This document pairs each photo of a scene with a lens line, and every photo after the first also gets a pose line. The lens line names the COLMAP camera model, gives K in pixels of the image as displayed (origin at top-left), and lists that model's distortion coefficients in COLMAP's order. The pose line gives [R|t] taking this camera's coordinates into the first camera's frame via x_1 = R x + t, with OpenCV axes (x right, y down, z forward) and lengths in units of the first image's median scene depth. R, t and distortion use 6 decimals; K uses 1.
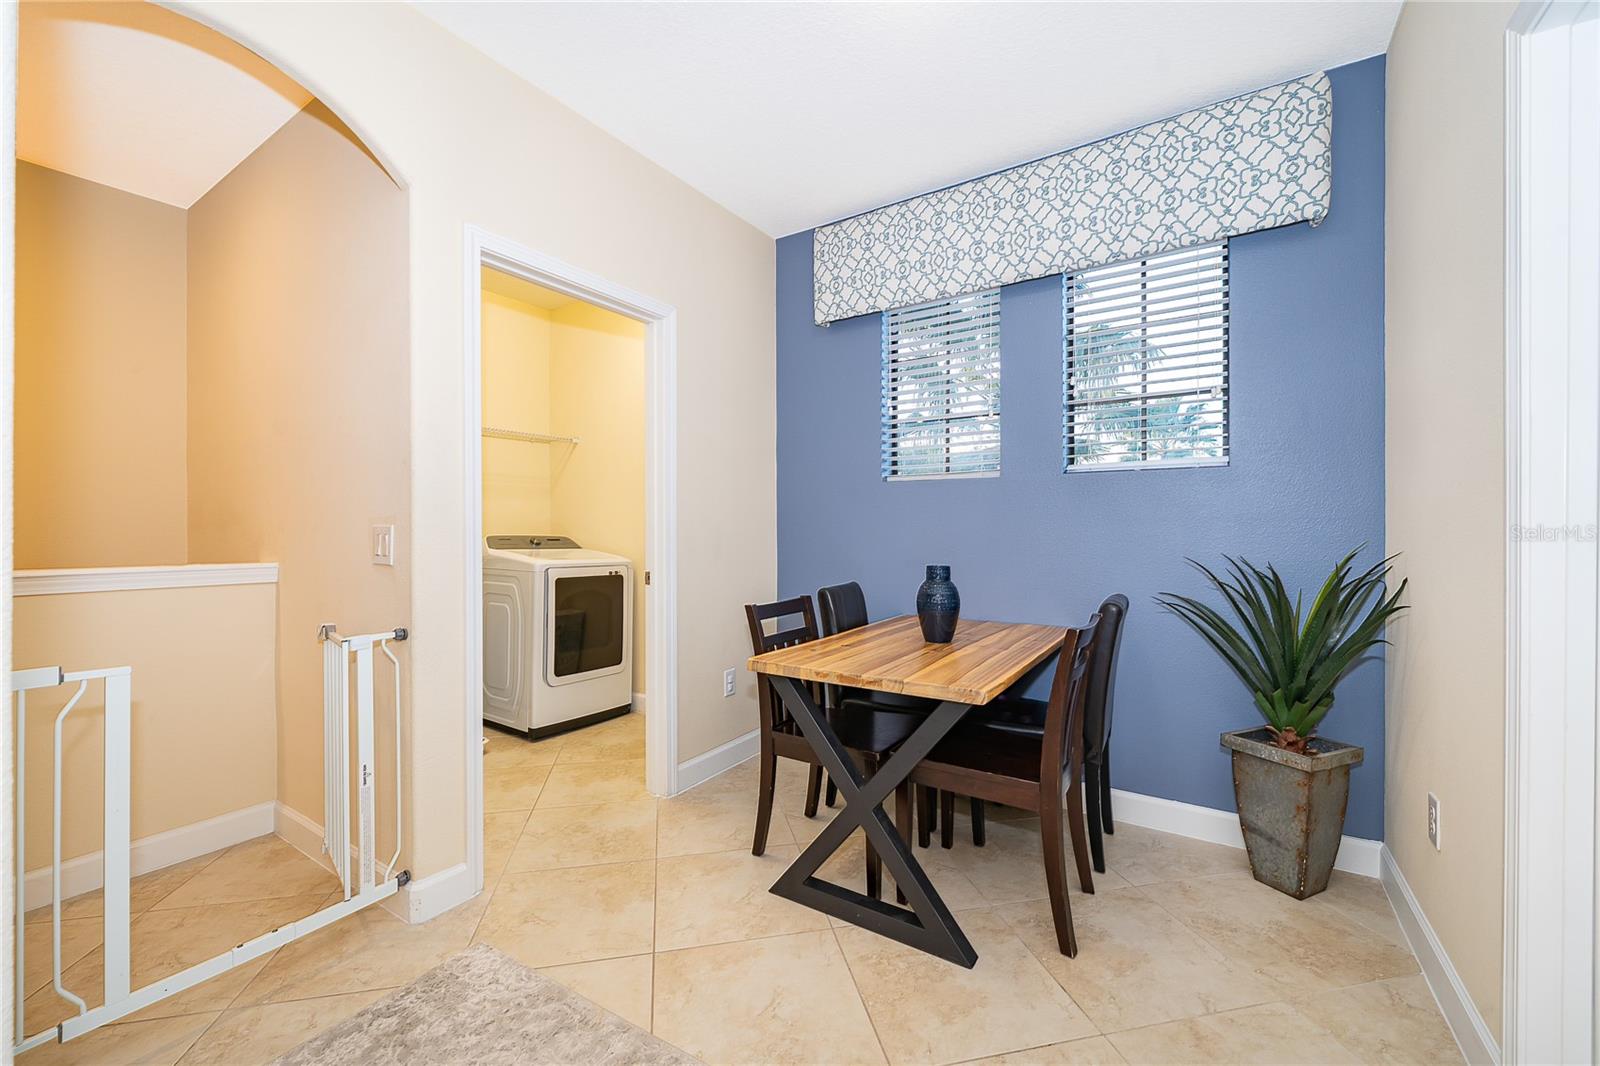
lens RADIAL K [[643.1, 0, 811.8], [0, 643.1, 533.9], [0, 0, 1]] dist [0.002085, 0.000181]
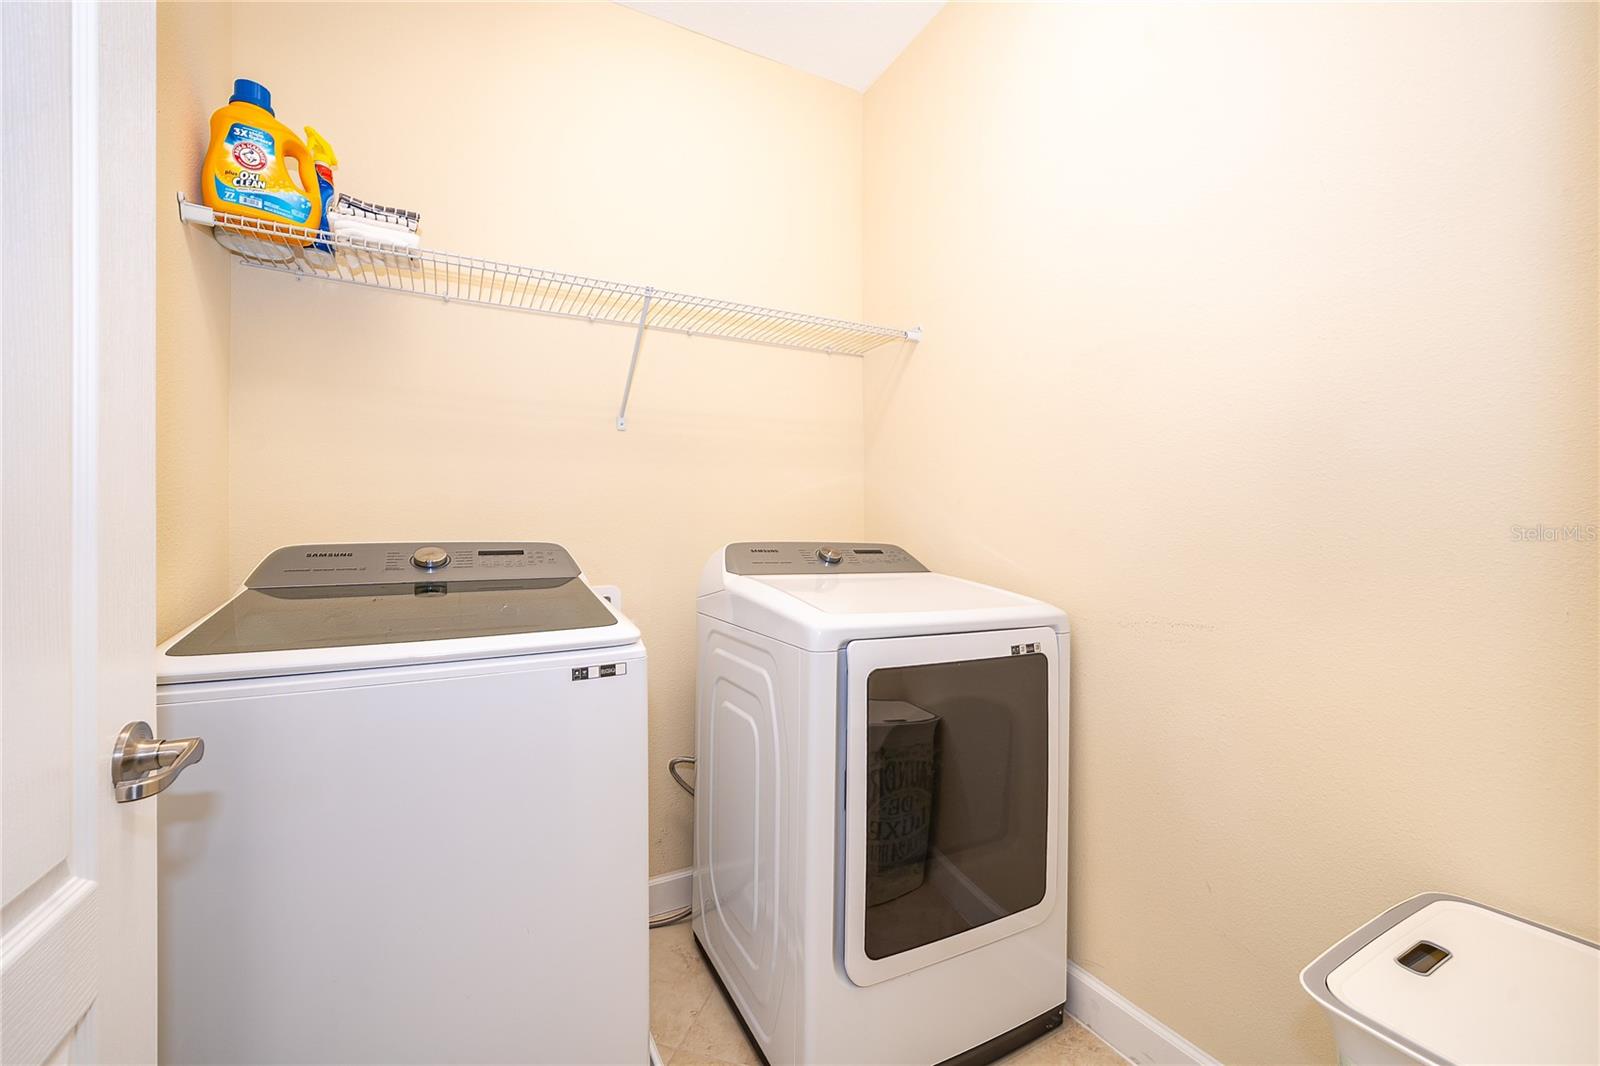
lens RADIAL K [[643.1, 0, 788.6], [0, 643.1, 537.4], [0, 0, 1]] dist [0.002085, 0.000181]
pose [[0.868773, -0.000637, -0.495209, -0.246285], [0.000493, 1.000000, -0.000423, -0.000344], [0.495210, 0.000123, 0.868774, 0.631817]]
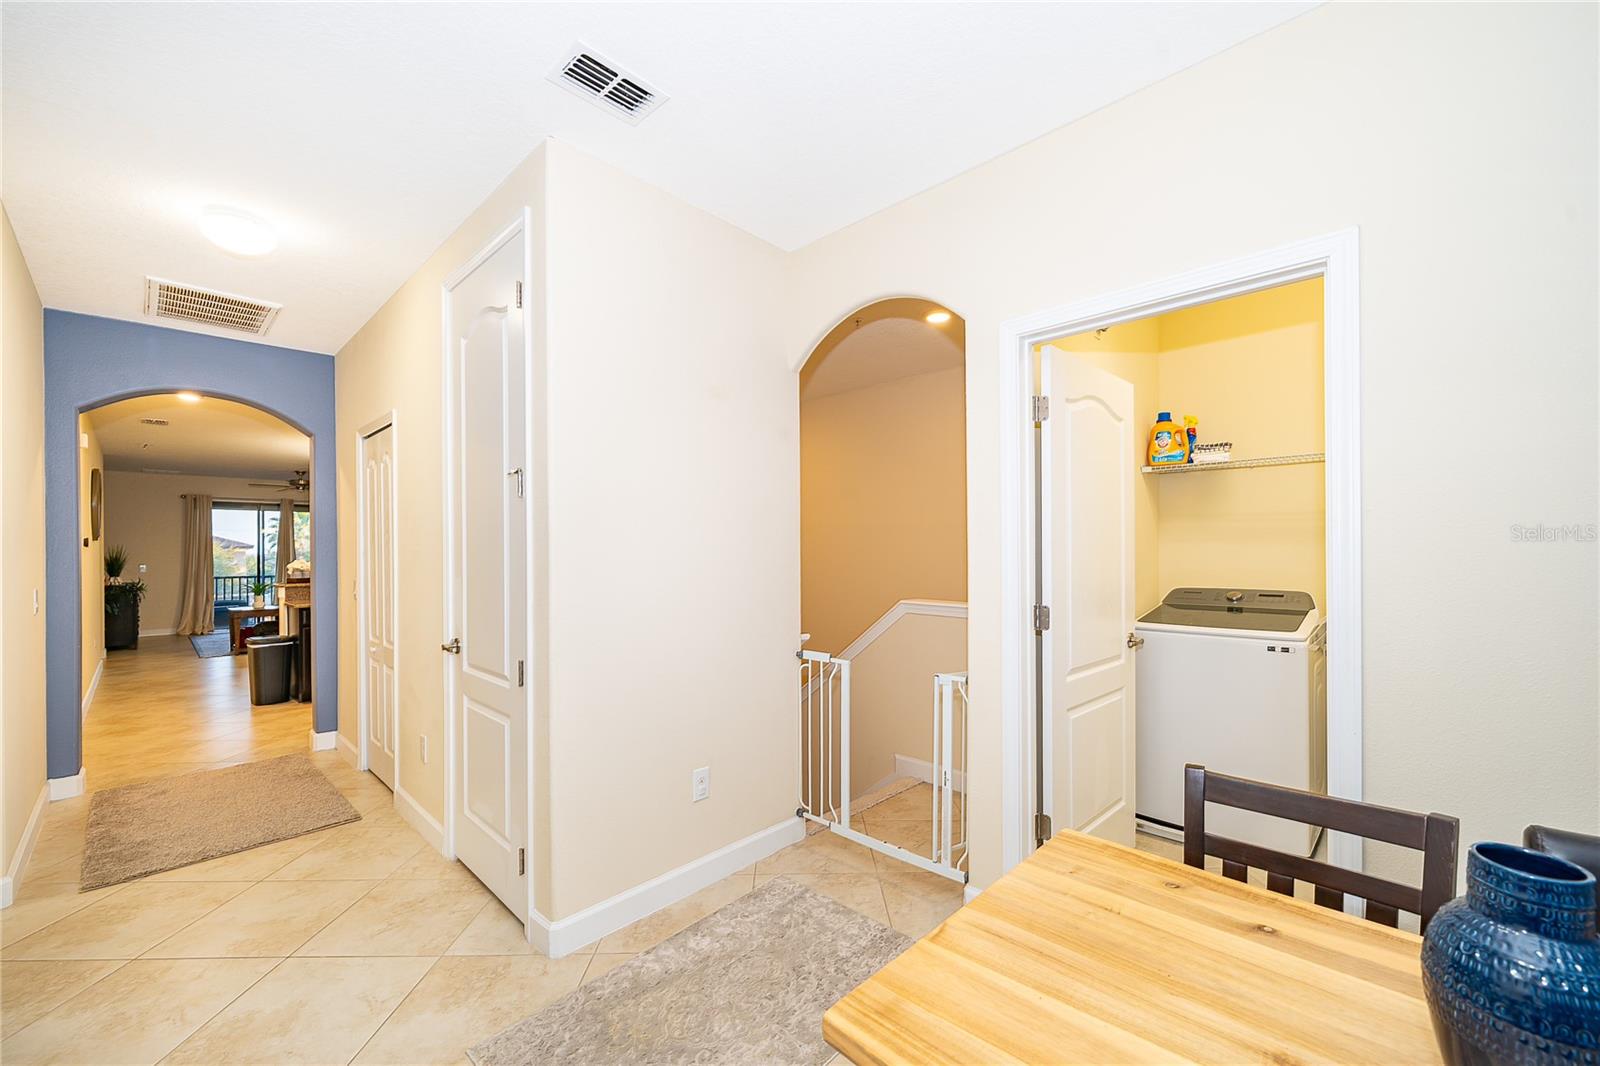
lens RADIAL K [[643.1, 0, 783.4], [0, 643.1, 545.0], [0, 0, 1]] dist [0.002085, 0.000181]
pose [[-0.224883, -0.005964, -0.974368, 0.335907], [0.001315, 0.999978, -0.006424, -0.050556], [0.974385, -0.002726, -0.224870, 0.469891]]
